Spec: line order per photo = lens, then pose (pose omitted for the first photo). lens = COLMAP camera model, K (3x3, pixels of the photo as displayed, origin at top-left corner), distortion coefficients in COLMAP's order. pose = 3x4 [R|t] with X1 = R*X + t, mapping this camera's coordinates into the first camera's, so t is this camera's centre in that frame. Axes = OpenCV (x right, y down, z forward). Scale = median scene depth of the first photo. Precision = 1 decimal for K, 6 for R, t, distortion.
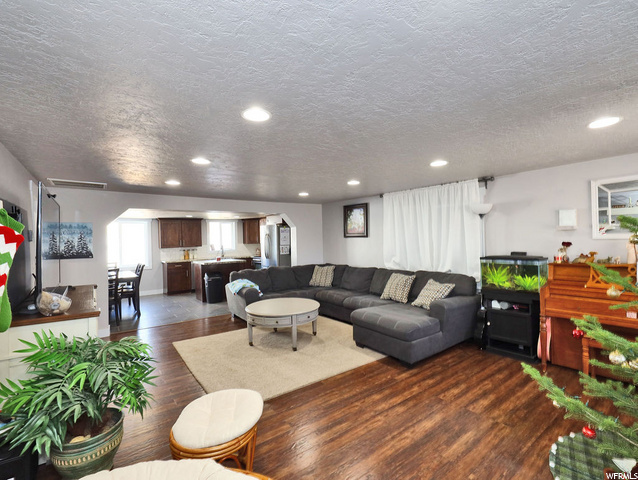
lens RADIAL K [[302.2, 0, 318.3], [0, 302.2, 244.9], [0, 0, 1]] dist [-0.003178, -0.000995]
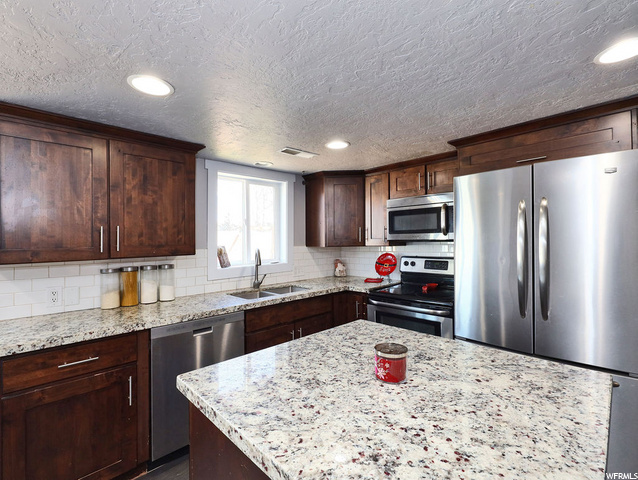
lens RADIAL K [[302.2, 0, 318.0], [0, 302.2, 239.7], [0, 0, 1]] dist [-0.003178, -0.000995]
pose [[0.990668, 0.012764, 0.135696, -0.501443], [-0.009779, 0.999696, -0.022643, -0.005352], [-0.135944, 0.021105, 0.990492, 1.158508]]
